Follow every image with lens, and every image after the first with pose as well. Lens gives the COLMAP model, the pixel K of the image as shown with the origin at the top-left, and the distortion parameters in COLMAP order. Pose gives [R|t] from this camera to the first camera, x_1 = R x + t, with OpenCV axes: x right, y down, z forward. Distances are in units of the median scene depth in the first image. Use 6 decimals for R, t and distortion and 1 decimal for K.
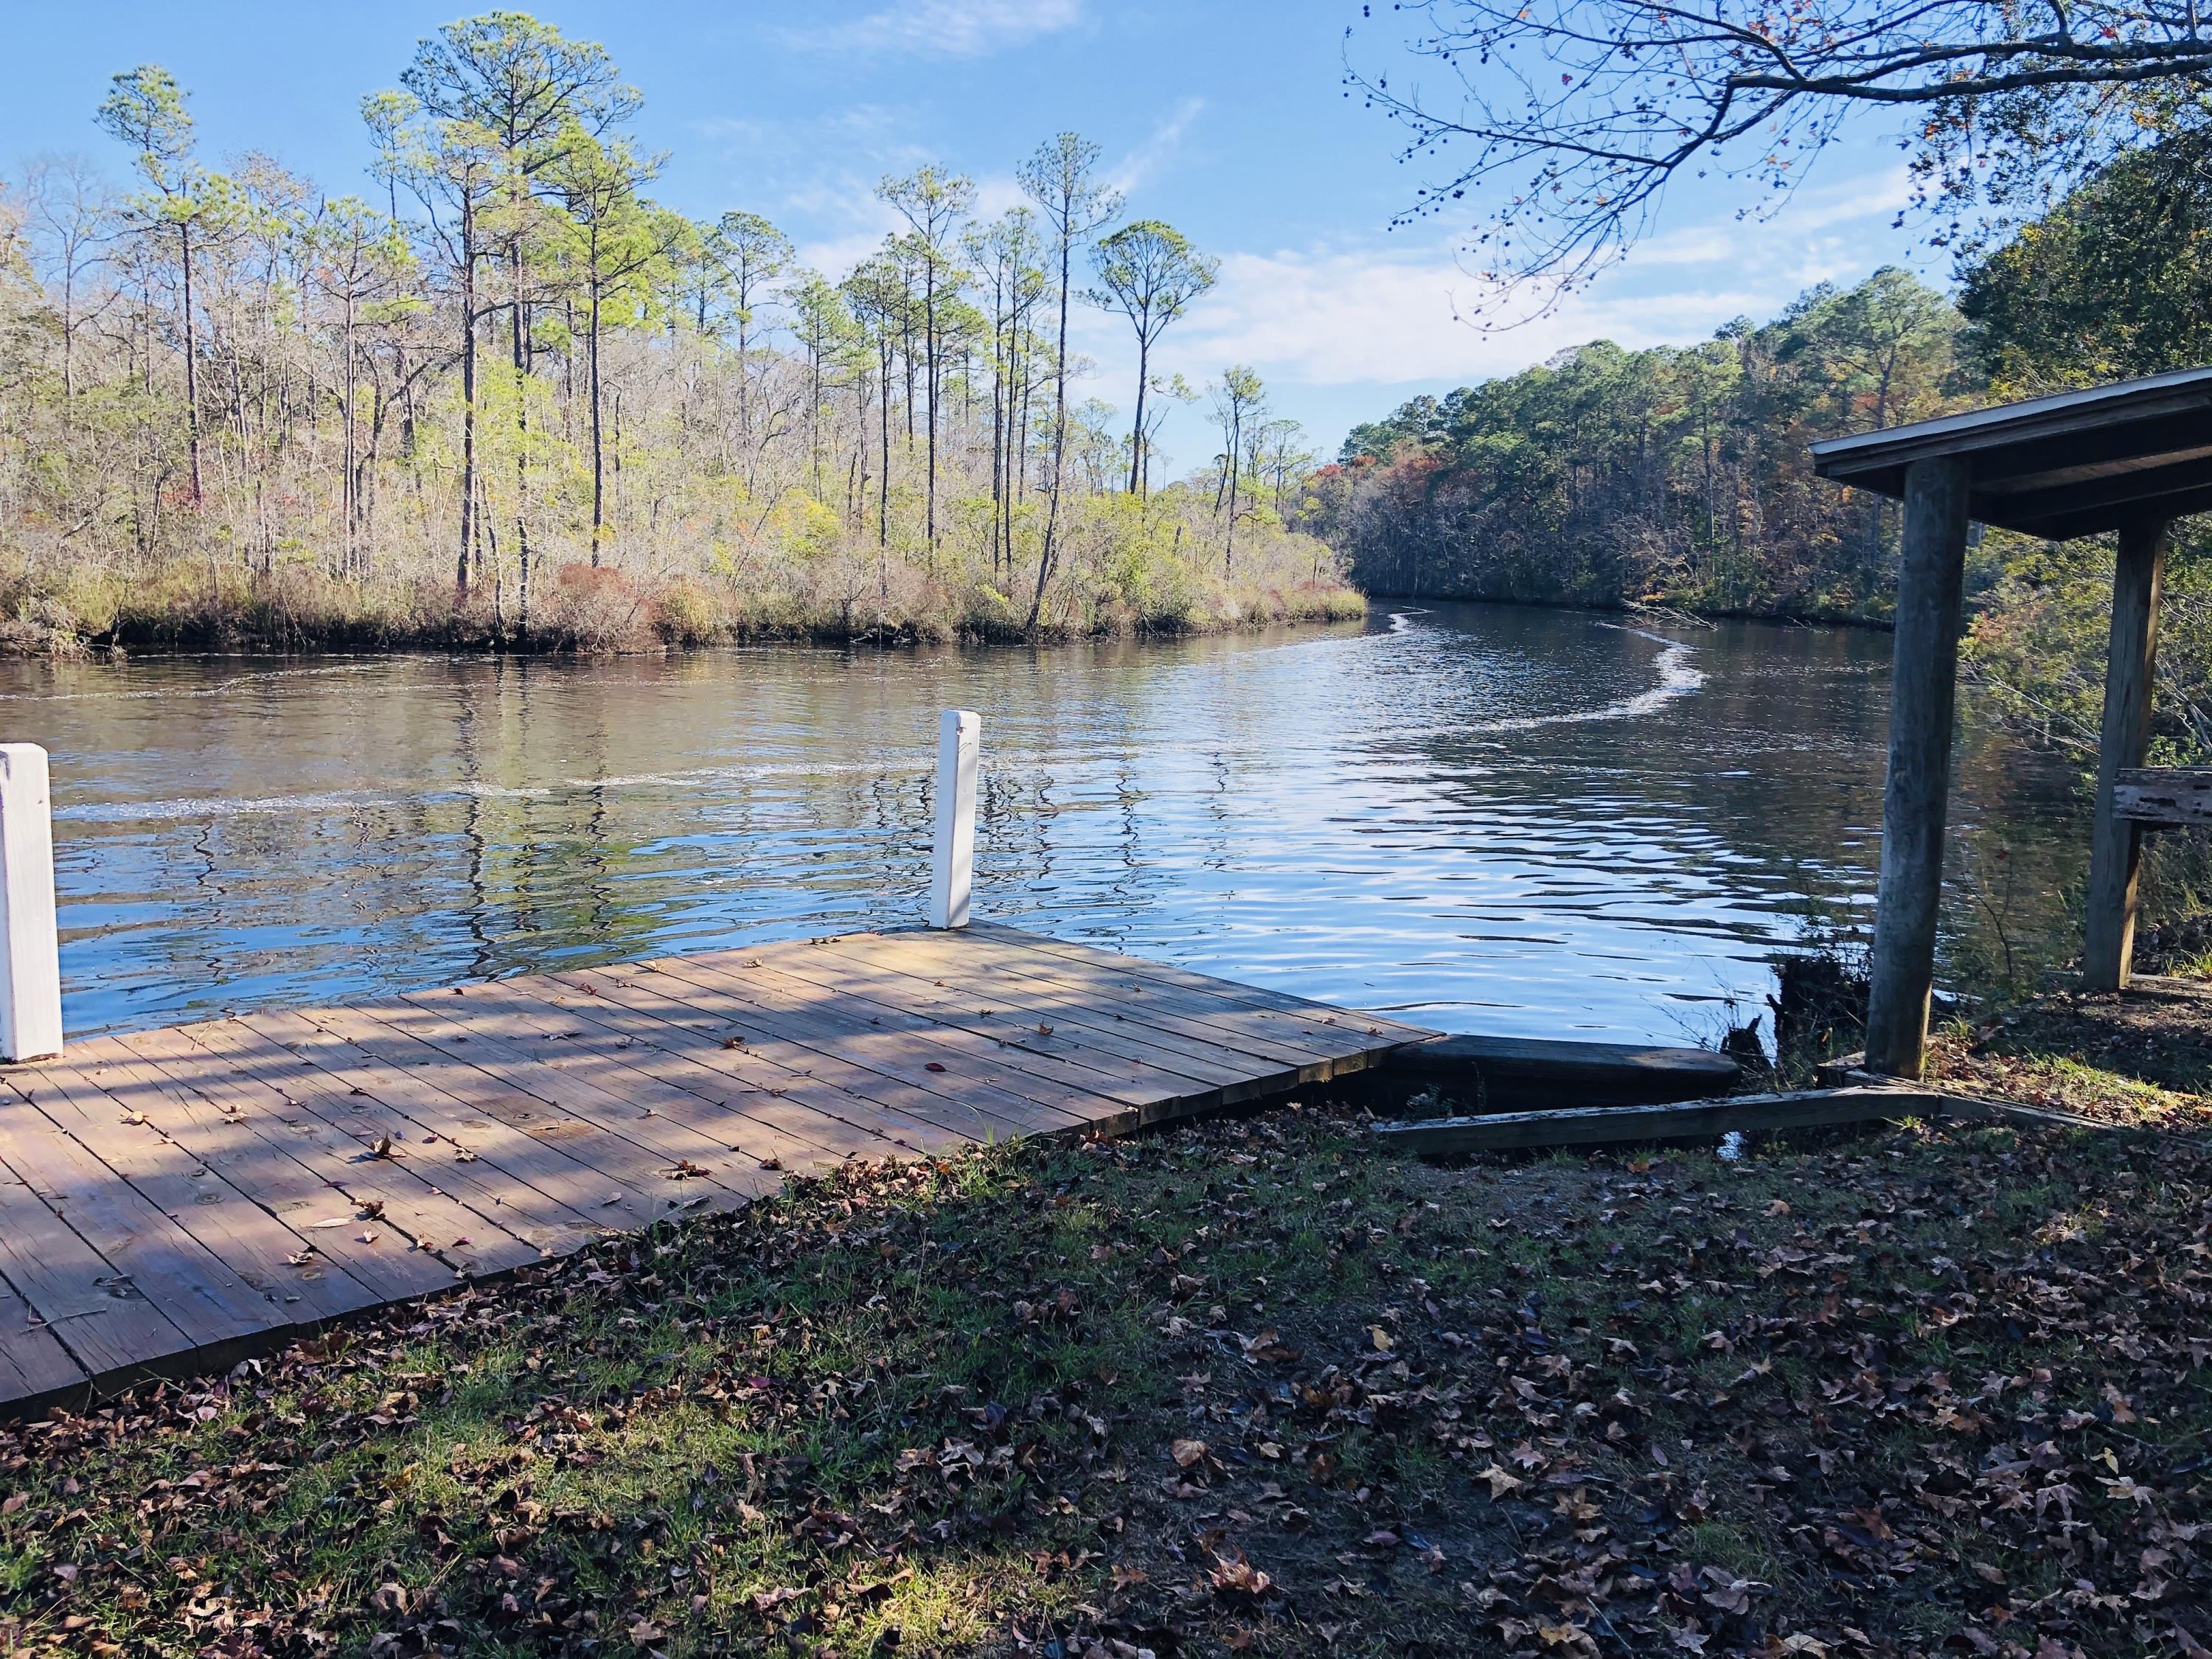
lens RADIAL K [[1749.3, 0, 1102.2], [0, 1749.3, 836.4], [0, 0, 1]] dist [0.000705, 0.005464]
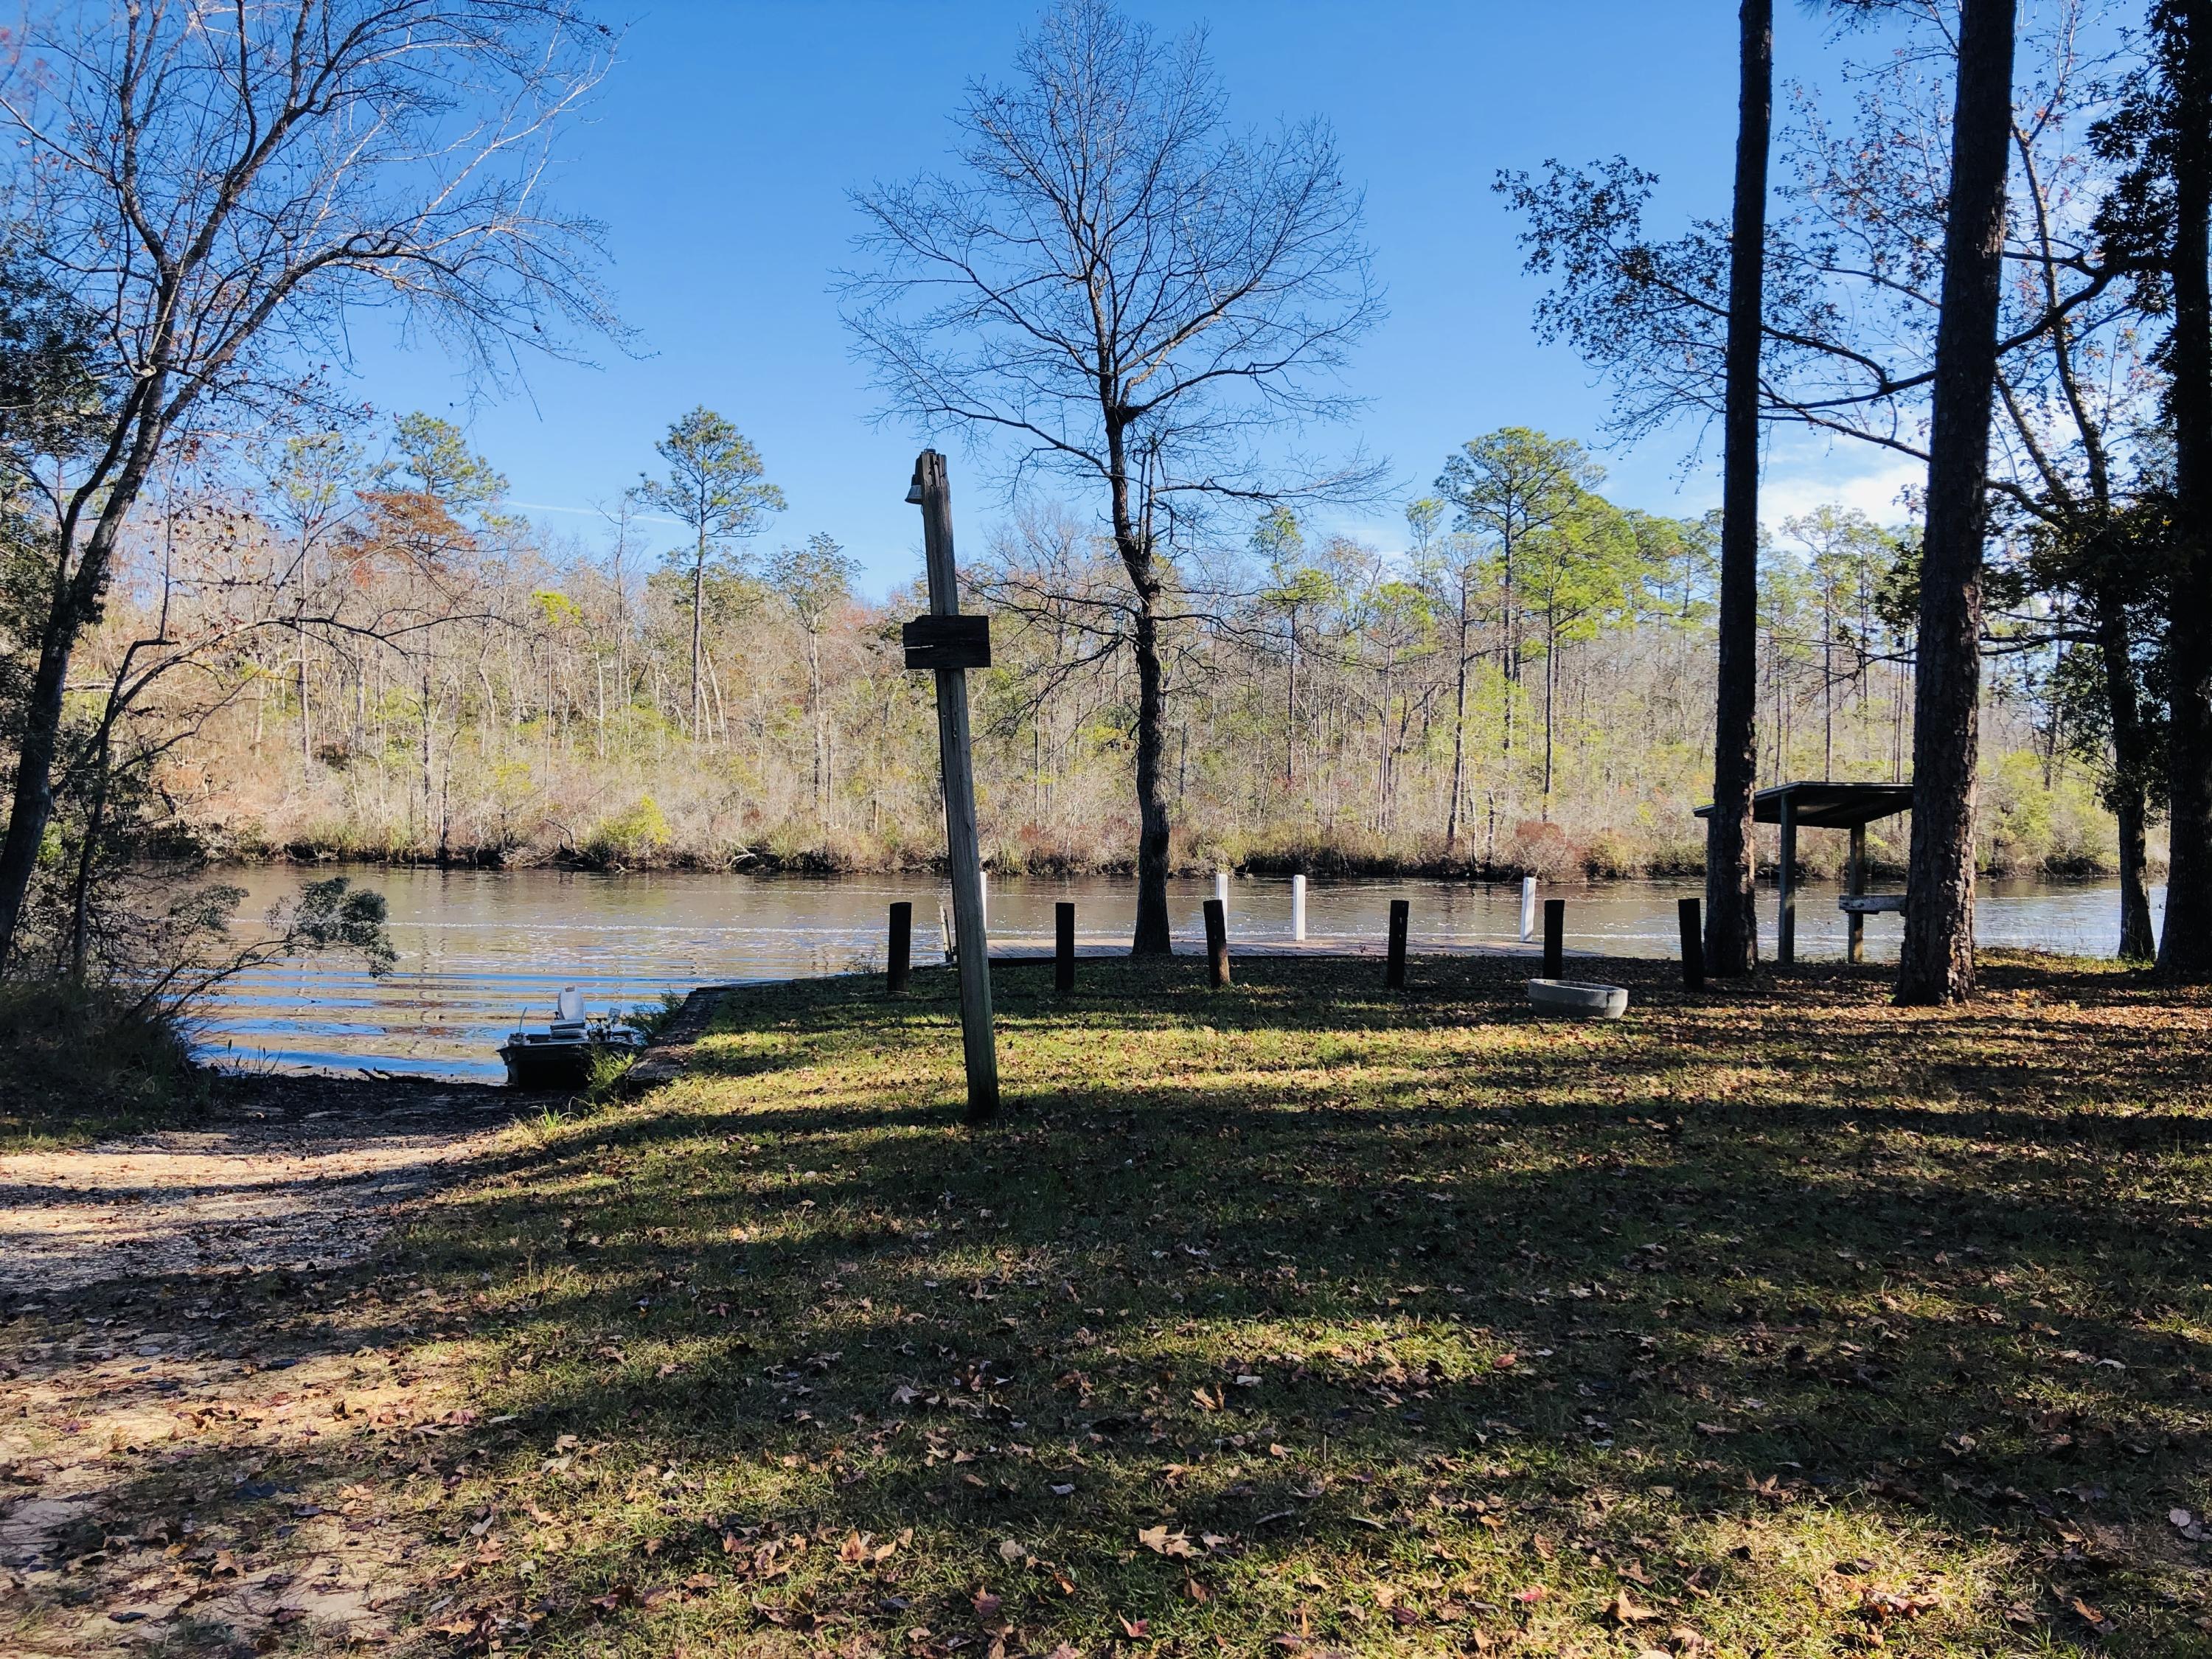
lens RADIAL K [[1749.3, 0, 1102.2], [0, 1749.3, 836.4], [0, 0, 1]] dist [0.000705, 0.005464]
pose [[0.843392, -0.005147, -0.537274, 0.107035], [-0.070187, 0.990330, -0.119663, 0.032324], [0.532695, 0.138633, 0.834876, -0.232284]]
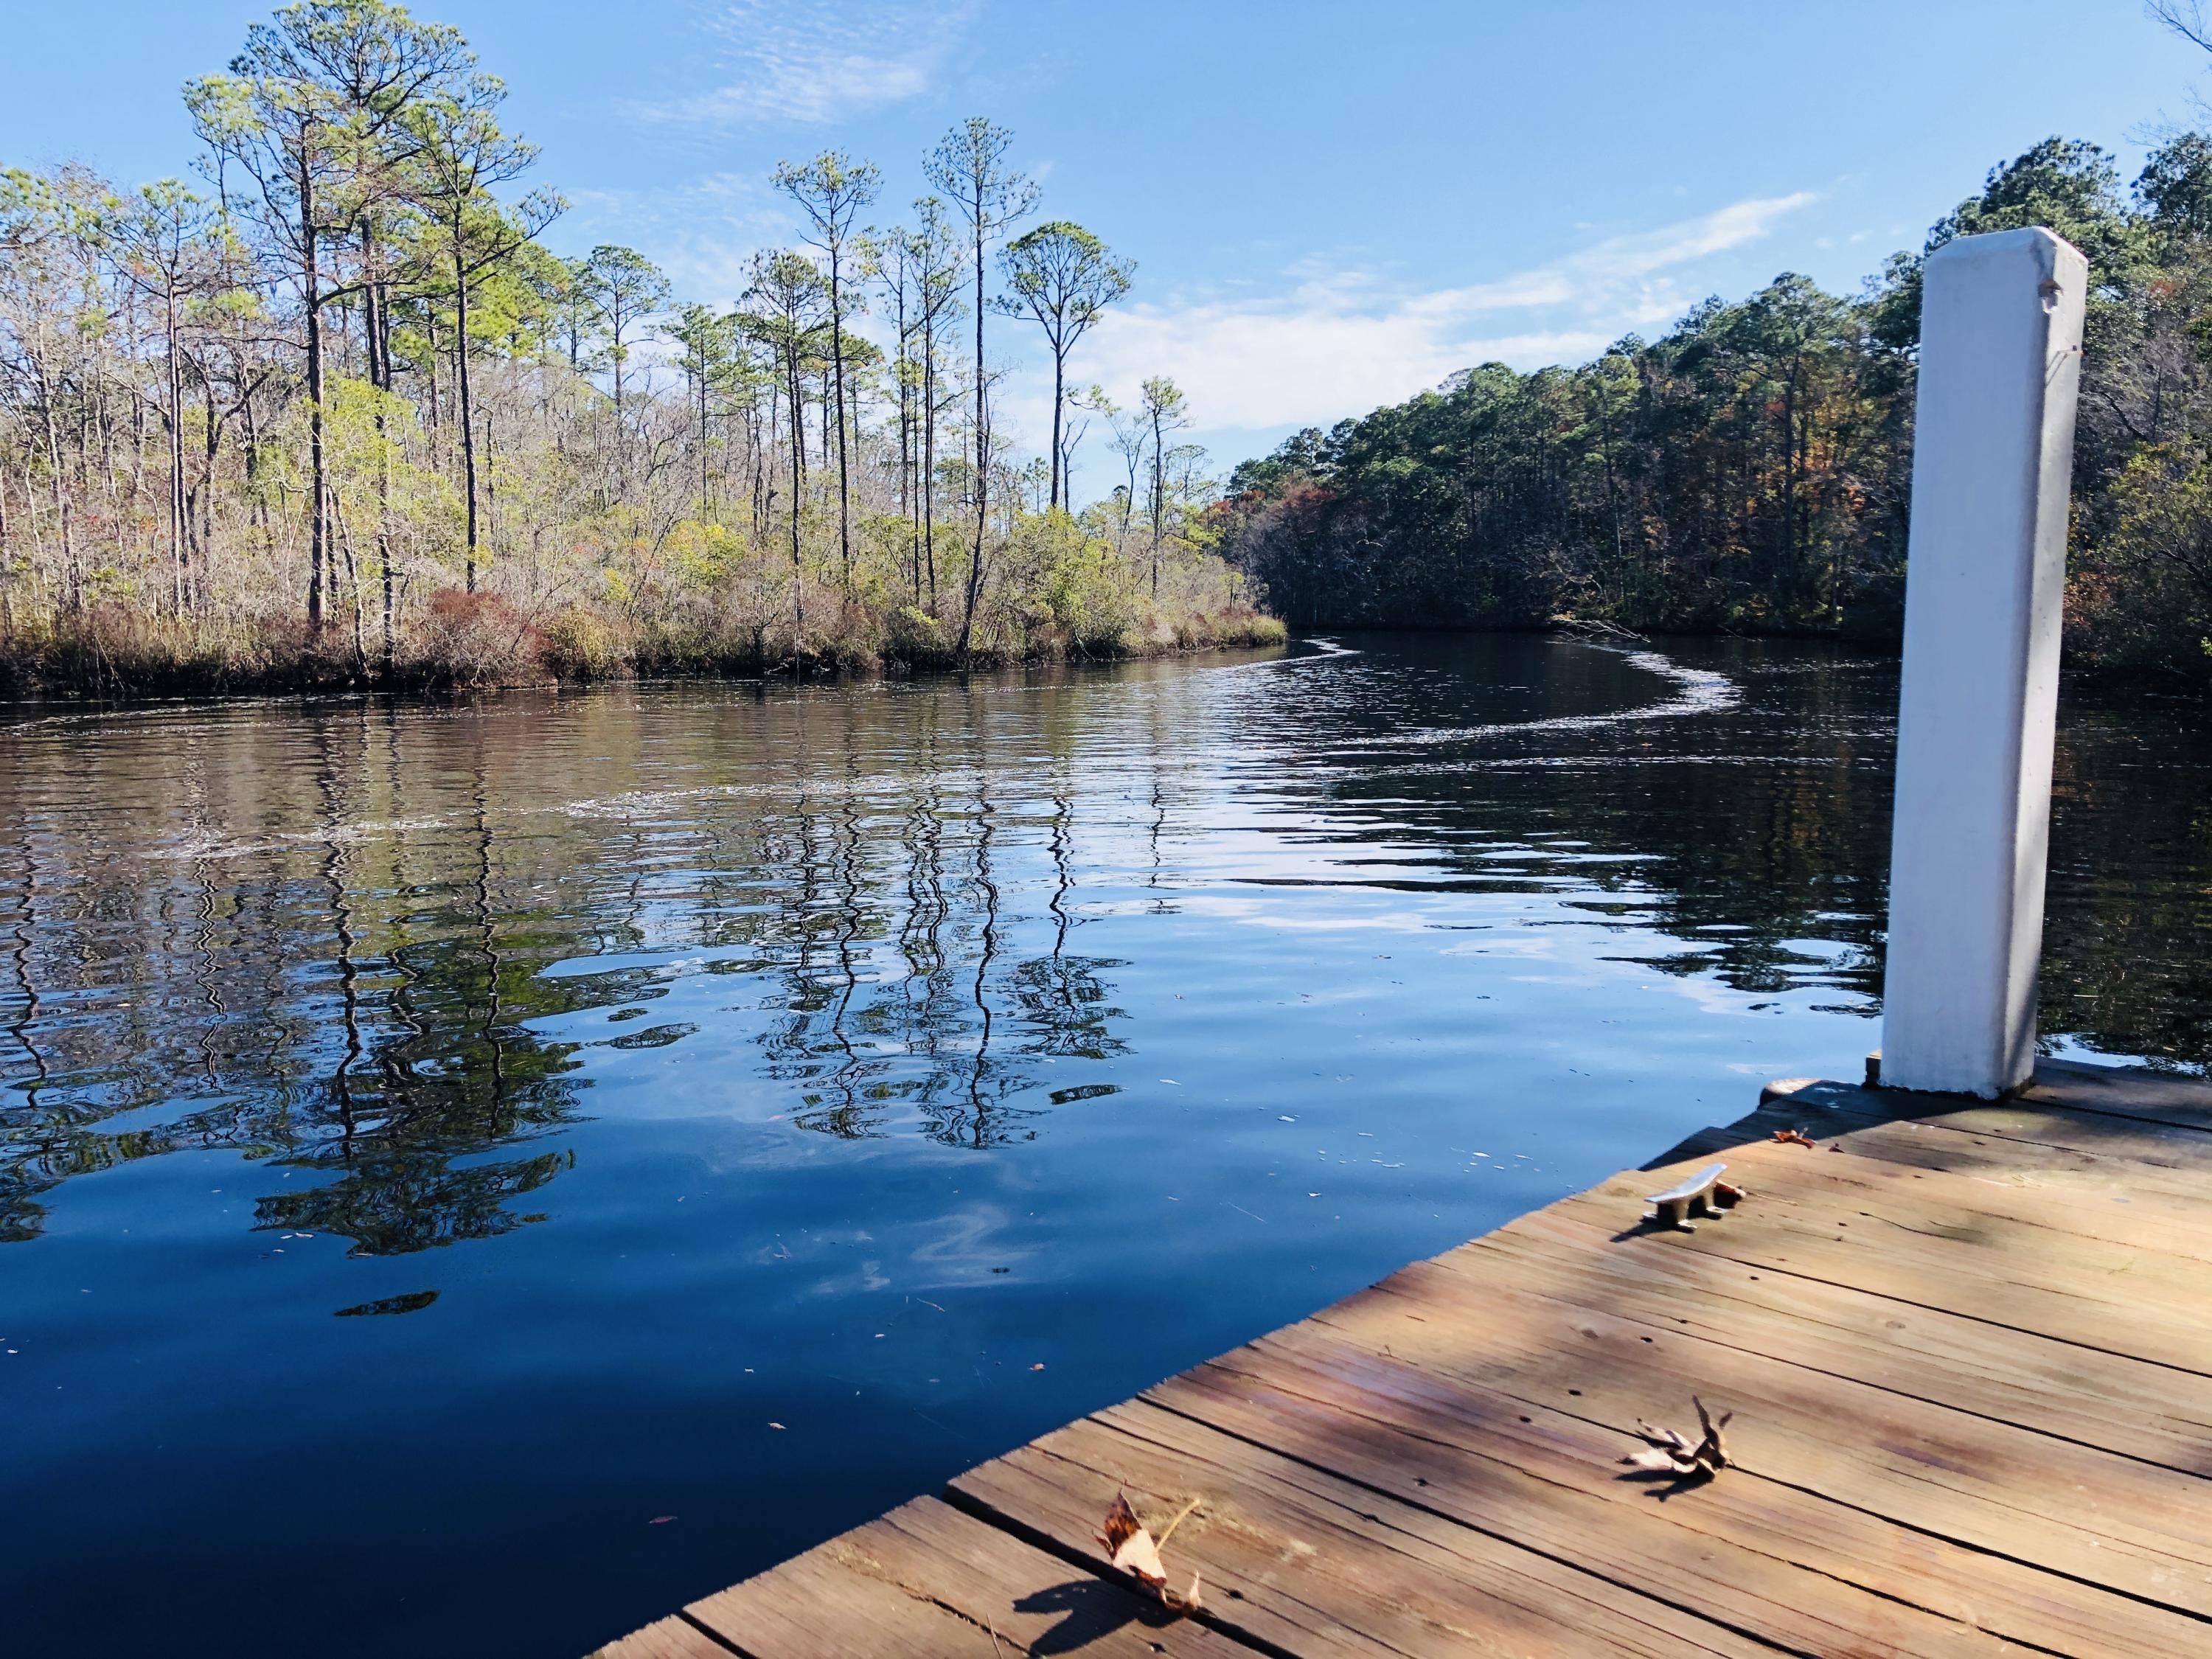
lens RADIAL K [[1749.3, 0, 1102.2], [0, 1749.3, 836.4], [0, 0, 1]] dist [0.000705, 0.005464]
pose [[0.997185, -0.042241, 0.061952, -0.022319], [0.043886, 0.998713, -0.025436, 0.001917], [-0.060797, 0.028083, 0.997755, 0.072053]]
